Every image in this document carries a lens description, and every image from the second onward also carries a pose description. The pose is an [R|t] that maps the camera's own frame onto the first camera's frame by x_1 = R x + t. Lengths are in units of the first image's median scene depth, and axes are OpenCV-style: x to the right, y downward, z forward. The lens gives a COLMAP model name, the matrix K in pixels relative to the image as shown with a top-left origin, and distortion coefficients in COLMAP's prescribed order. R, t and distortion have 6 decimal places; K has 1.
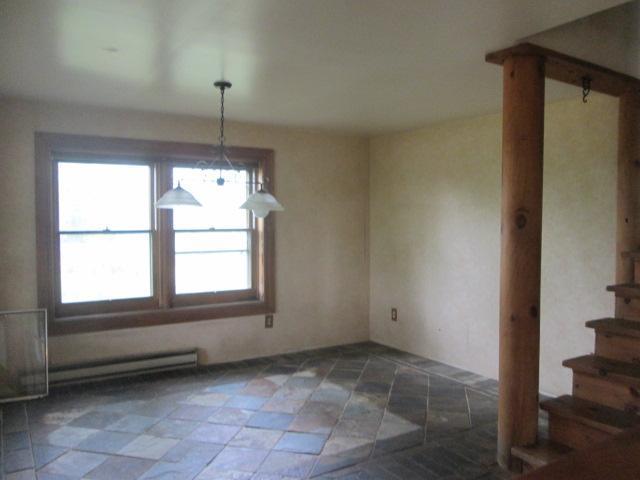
lens RADIAL K [[534.9, 0, 321.5], [0, 534.9, 242.0], [0, 0, 1]] dist [-0.026820, 0.001053]
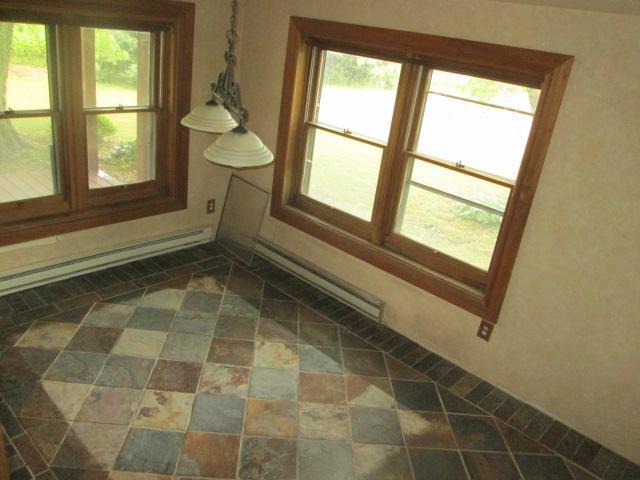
lens RADIAL K [[534.9, 0, 319.7], [0, 534.9, 236.5], [0, 0, 1]] dist [-0.026820, 0.001053]
pose [[0.234000, 0.405193, -0.883778, 0.419865], [-0.157708, 0.912795, 0.376740, -0.184609], [0.959360, 0.051222, 0.277497, 0.690335]]
